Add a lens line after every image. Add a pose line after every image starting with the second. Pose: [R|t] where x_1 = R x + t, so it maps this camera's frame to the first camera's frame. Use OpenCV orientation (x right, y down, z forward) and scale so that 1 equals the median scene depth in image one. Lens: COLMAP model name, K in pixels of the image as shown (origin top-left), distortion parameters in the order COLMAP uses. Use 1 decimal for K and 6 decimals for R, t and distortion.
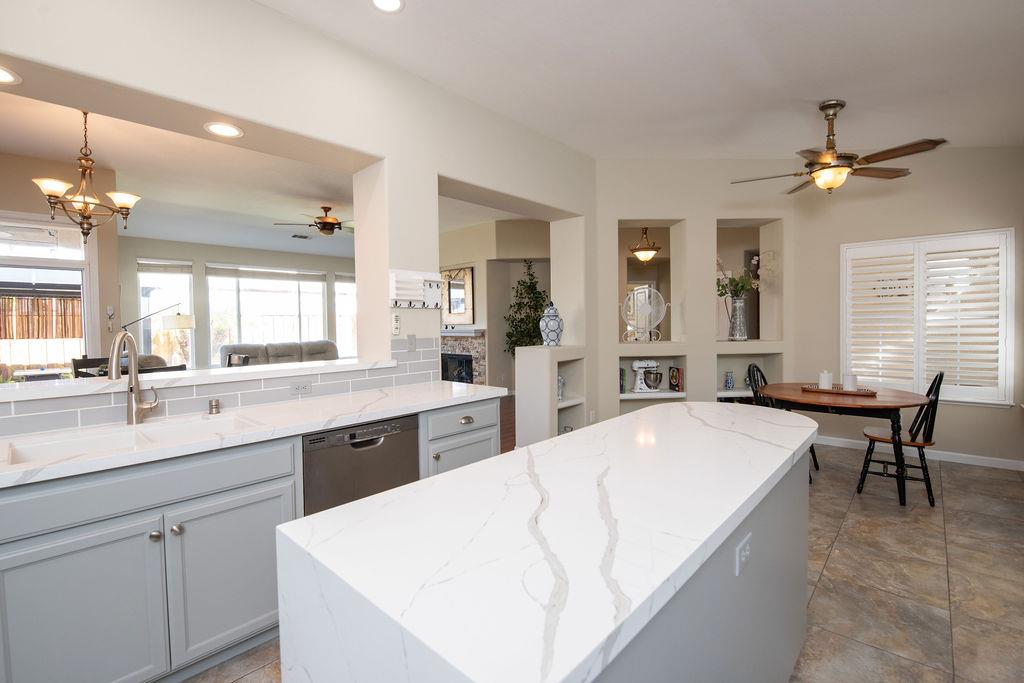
lens RADIAL K [[463.7, 0, 509.5], [0, 463.7, 331.6], [0, 0, 1]] dist [-0.016406, -0.000539]
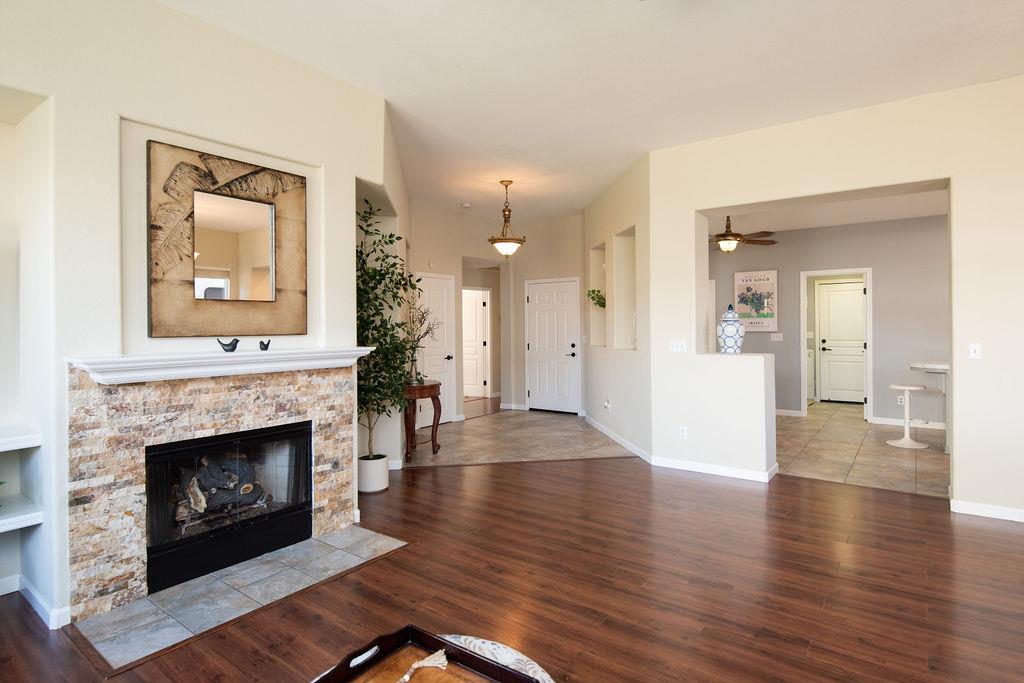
lens RADIAL K [[530.6, 0, 533.1], [0, 530.6, 324.1], [0, 0, 1]] dist [0.000491, 0.000164]
pose [[-0.127160, 0.022152, 0.991635, -1.061582], [0.030518, 0.999365, -0.018411, -0.023825], [-0.991413, 0.027922, -0.127755, 1.816001]]
